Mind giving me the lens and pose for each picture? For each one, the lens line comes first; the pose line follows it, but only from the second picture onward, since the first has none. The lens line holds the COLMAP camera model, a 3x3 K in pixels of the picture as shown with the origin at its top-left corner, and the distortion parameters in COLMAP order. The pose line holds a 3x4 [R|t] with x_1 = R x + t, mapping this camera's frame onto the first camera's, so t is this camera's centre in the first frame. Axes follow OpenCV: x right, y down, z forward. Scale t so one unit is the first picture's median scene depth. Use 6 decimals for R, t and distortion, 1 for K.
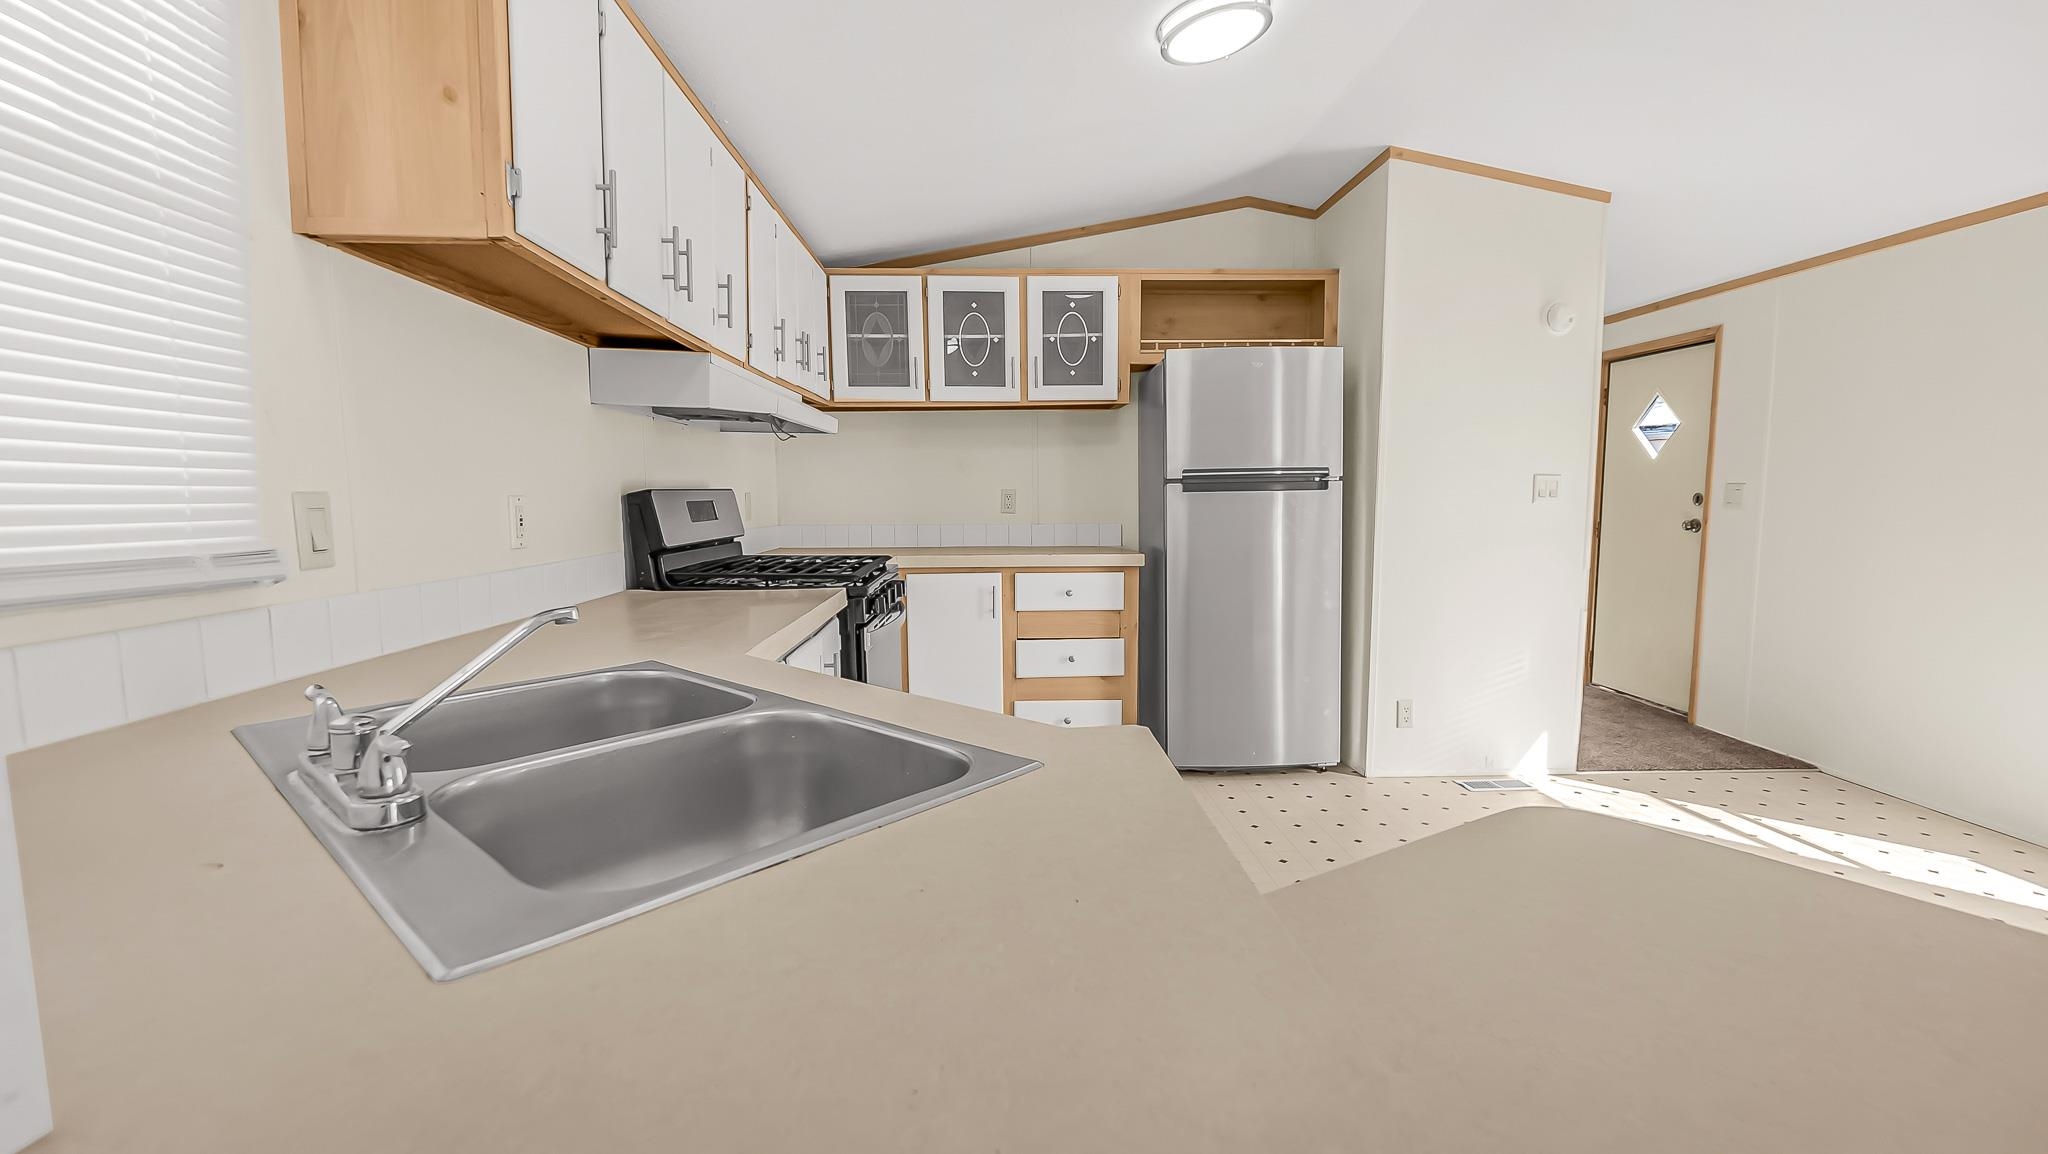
lens RADIAL K [[922.1, 0, 1029.8], [0, 922.1, 573.2], [0, 0, 1]] dist [-0.004525, -0.000036]
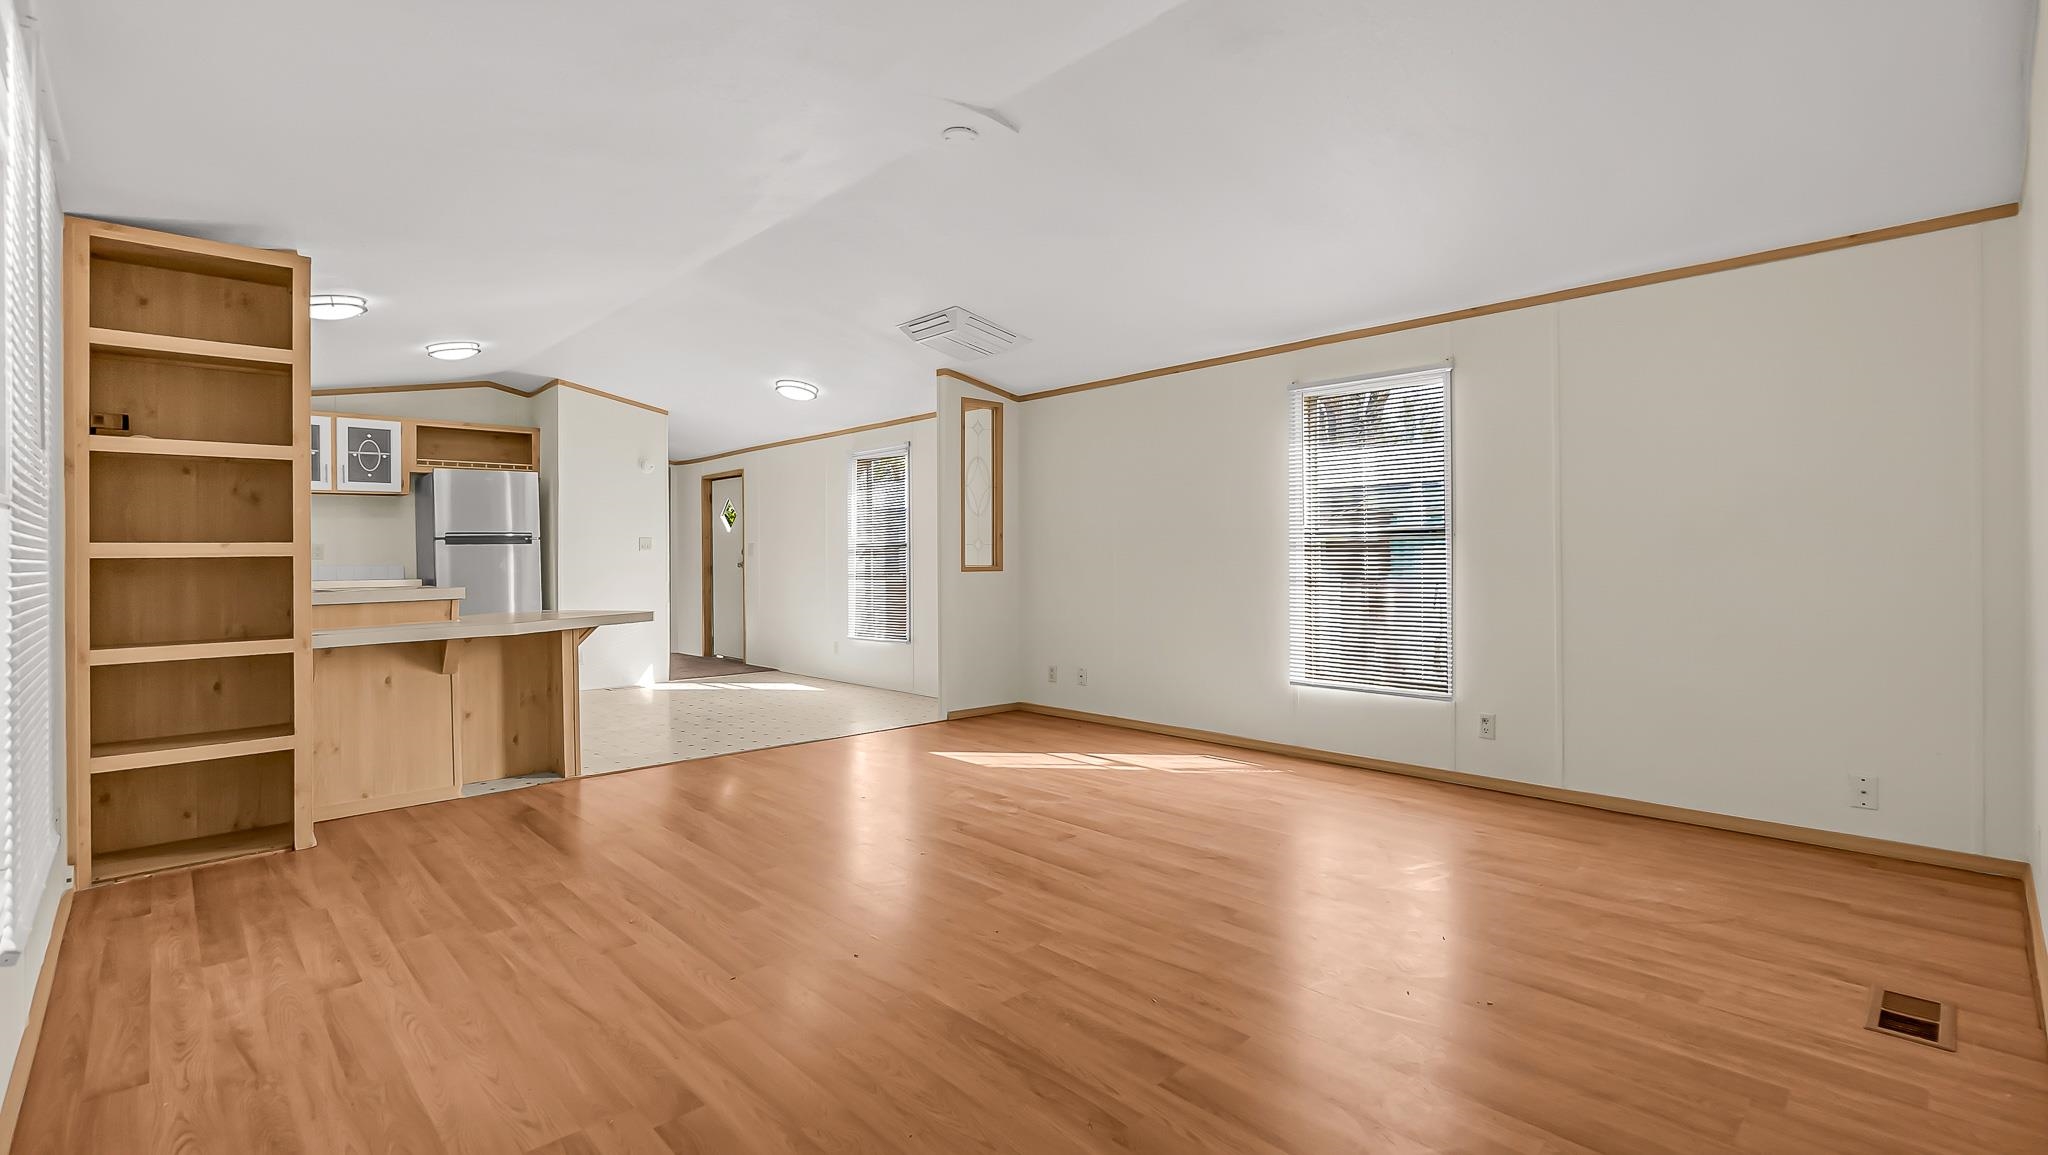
lens RADIAL K [[922.1, 0, 1018.6], [0, 922.1, 560.4], [0, 0, 1]] dist [-0.004525, -0.000036]
pose [[0.761992, -0.002915, 0.647580, -0.140656], [0.063648, 0.995485, -0.070412, 0.134293], [-0.644451, 0.094870, 0.758738, -1.041547]]
